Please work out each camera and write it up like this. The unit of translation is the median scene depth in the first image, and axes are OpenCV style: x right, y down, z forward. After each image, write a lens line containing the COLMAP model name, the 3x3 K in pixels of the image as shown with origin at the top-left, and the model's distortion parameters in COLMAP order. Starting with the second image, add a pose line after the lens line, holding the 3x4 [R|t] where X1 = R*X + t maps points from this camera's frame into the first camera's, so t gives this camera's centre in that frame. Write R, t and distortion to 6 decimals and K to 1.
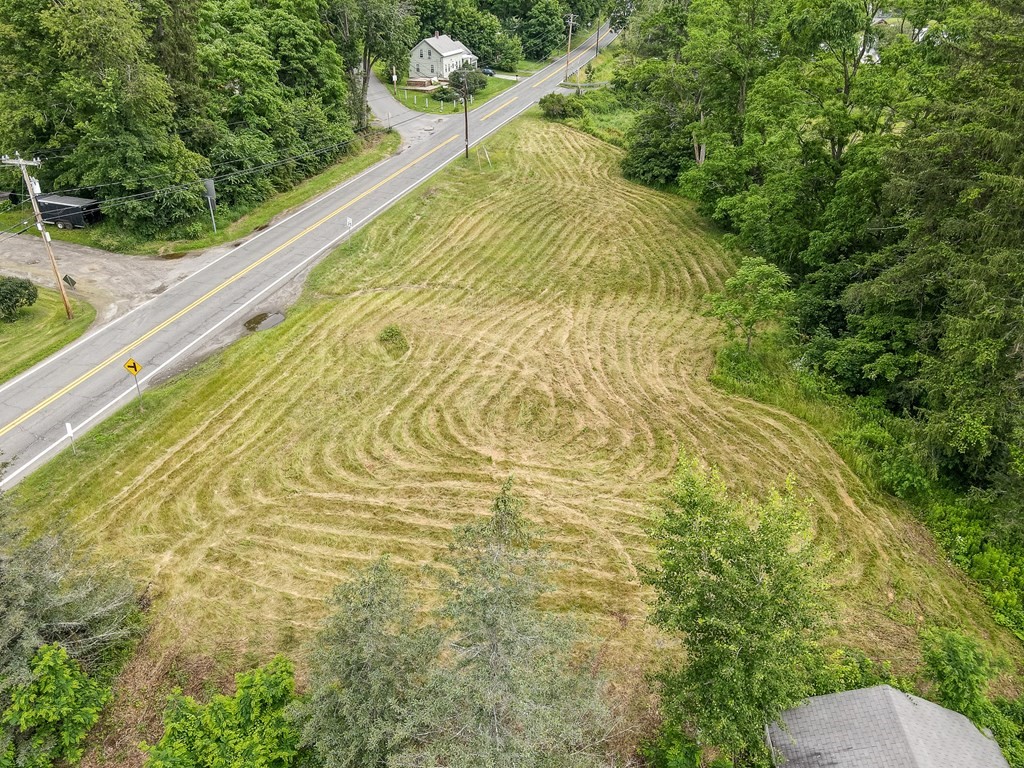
lens RADIAL K [[760.1, 0, 506.1], [0, 760.1, 383.0], [0, 0, 1]] dist [-0.005808, 0.038224]
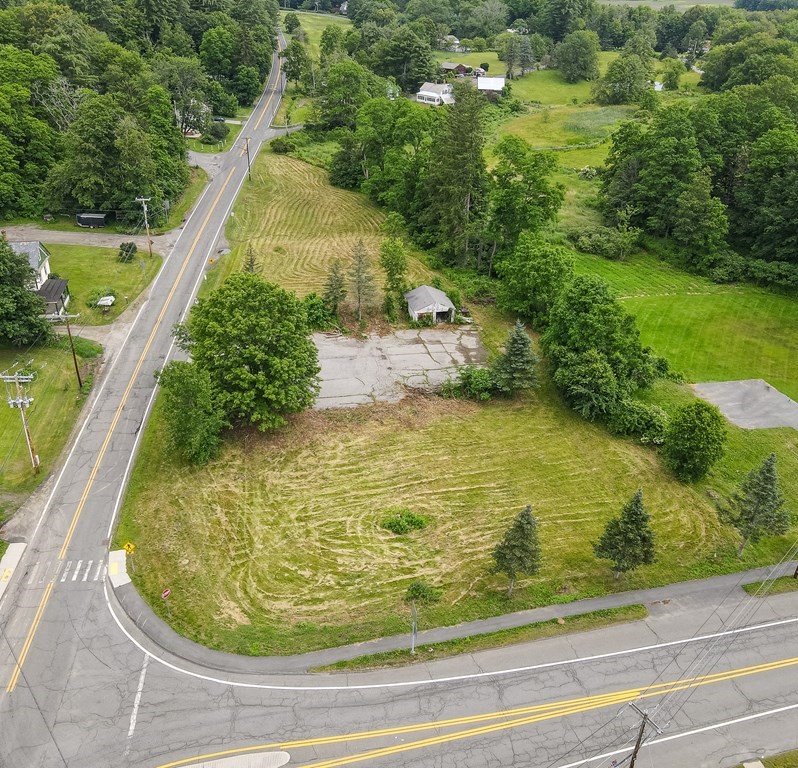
lens RADIAL K [[774.8, 0, 399.0], [0, 774.8, 384.0], [0, 0, 1]] dist [0.001765, 0.026478]
pose [[0.951794, -0.138583, 0.273646, -0.352780], [0.137036, 0.990254, 0.024859, 0.260618], [-0.274424, 0.013839, 0.961509, -1.173620]]
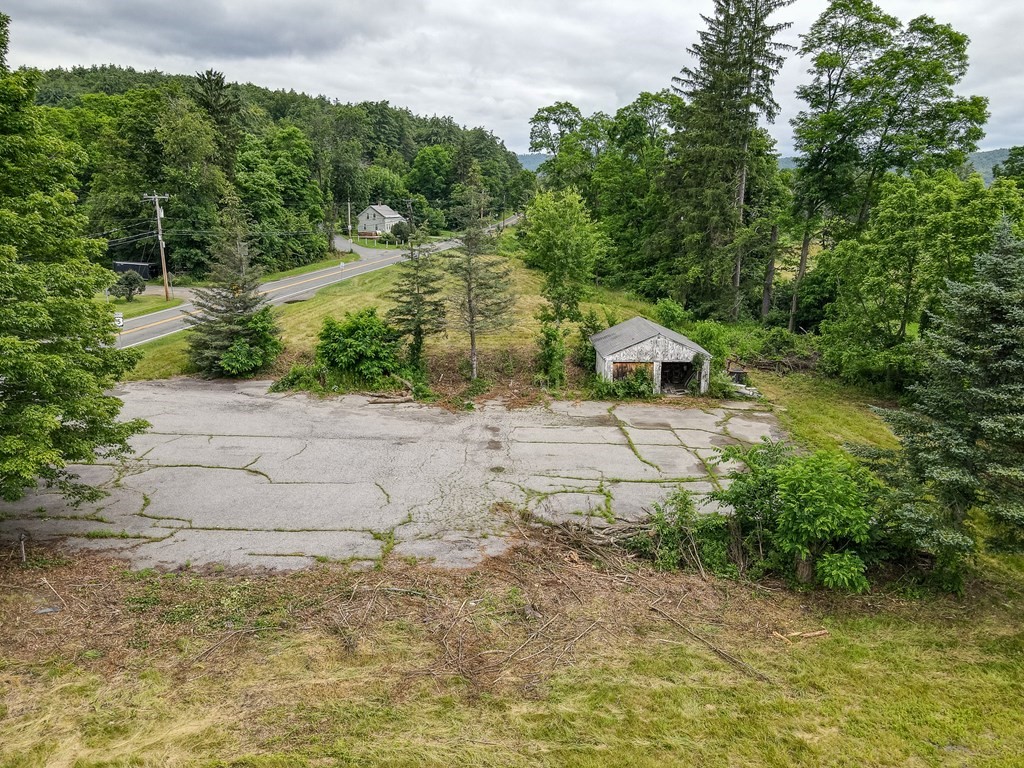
lens RADIAL K [[760.1, 0, 506.1], [0, 760.1, 383.0], [0, 0, 1]] dist [-0.005808, 0.038224]
pose [[0.993969, -0.026550, 0.106403, -0.040575], [0.053975, 0.963035, -0.263914, 0.329376], [-0.095463, 0.268065, 0.958659, -0.310007]]
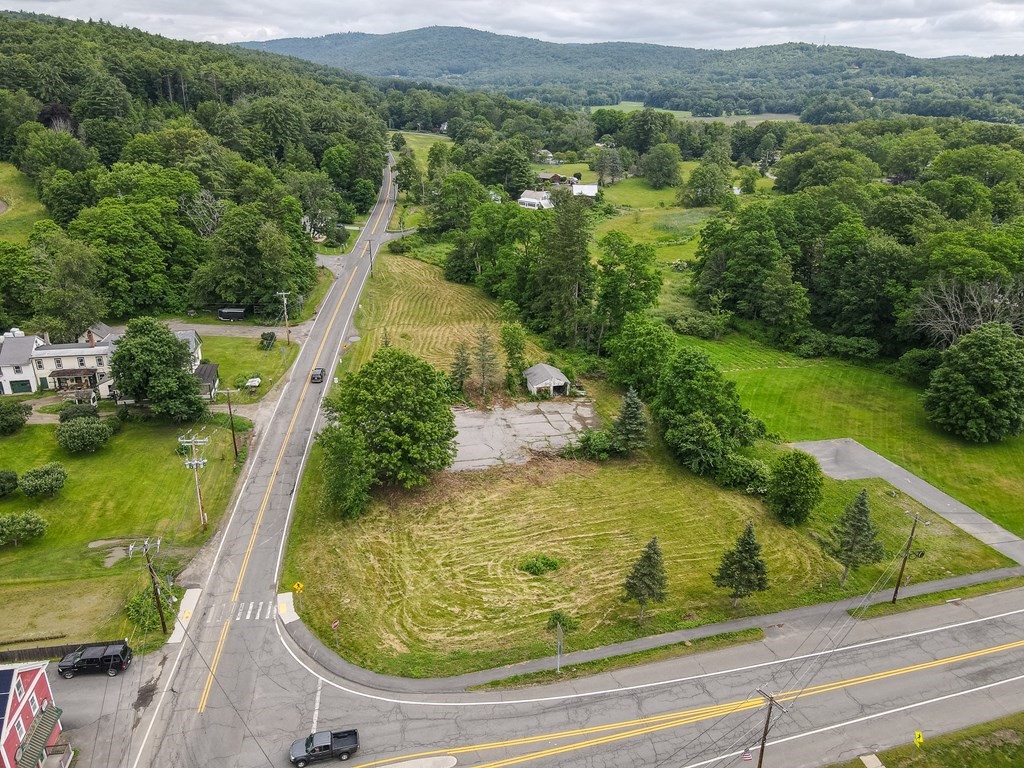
lens RADIAL K [[760.1, 0, 506.1], [0, 760.1, 383.0], [0, 0, 1]] dist [-0.005808, 0.038224]
pose [[0.945210, -0.123257, 0.302301, -0.437334], [0.159453, 0.982325, -0.098042, 0.305635], [-0.284874, 0.140872, 0.948157, -1.262302]]
